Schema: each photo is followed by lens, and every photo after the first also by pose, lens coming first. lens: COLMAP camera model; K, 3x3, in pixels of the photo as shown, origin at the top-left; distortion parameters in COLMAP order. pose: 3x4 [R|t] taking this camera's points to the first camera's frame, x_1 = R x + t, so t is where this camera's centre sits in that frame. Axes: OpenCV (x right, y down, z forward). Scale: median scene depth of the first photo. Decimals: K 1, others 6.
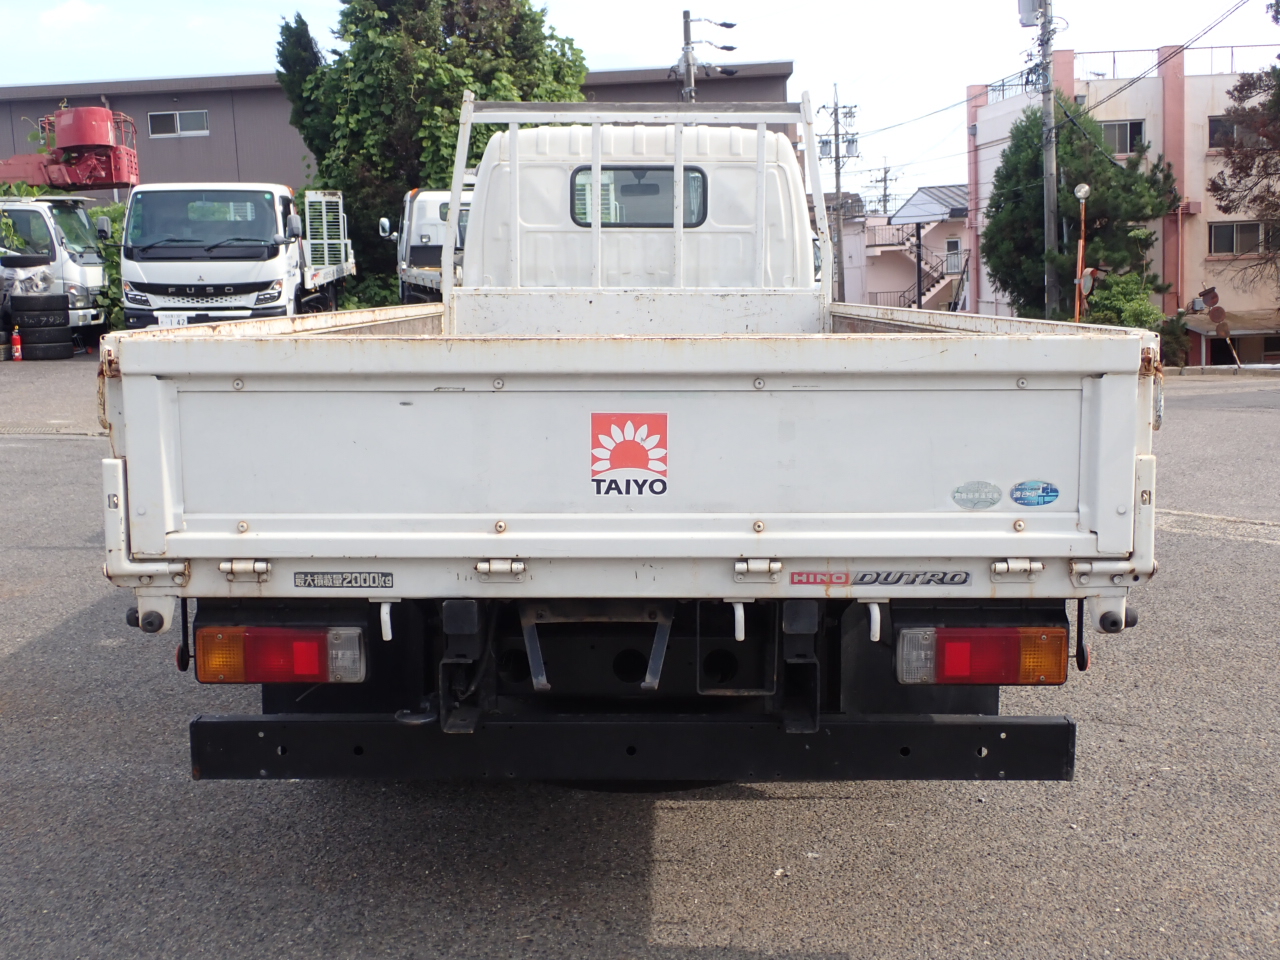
lens RADIAL K [[1503.7, 0, 640.0], [0, 1503.7, 480.0], [0, 0, 1]] dist [0.008885, 0.018196]
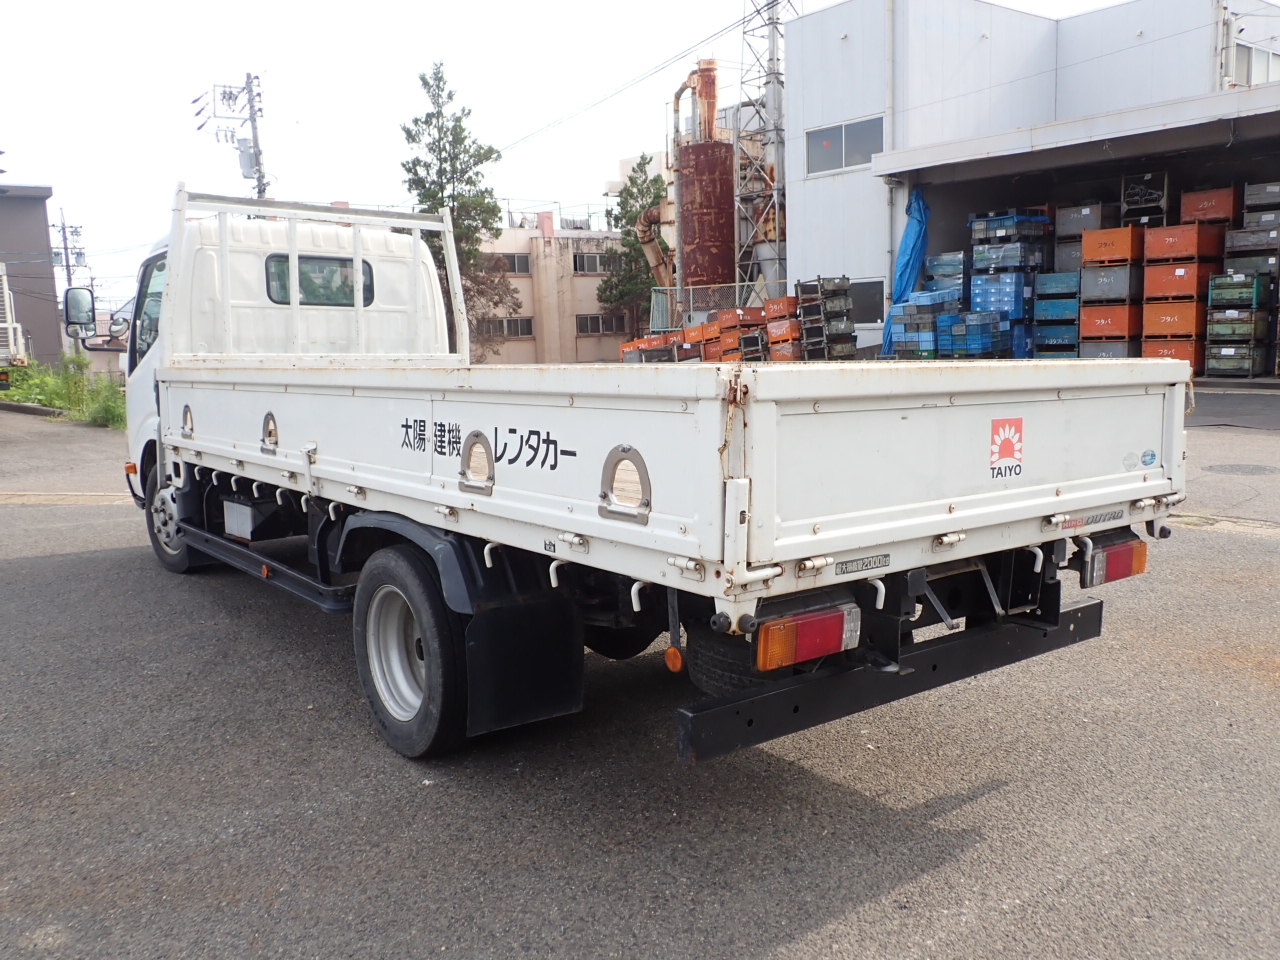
lens RADIAL K [[1040.3, 0, 640.0], [0, 1040.3, 480.0], [0, 0, 1]] dist [0.006436, -0.009702]
pose [[0.788586, -0.075491, 0.610273, -0.783153], [0.087692, 0.996098, 0.009903, -0.024328], [-0.608639, 0.045707, 0.792129, 0.398721]]
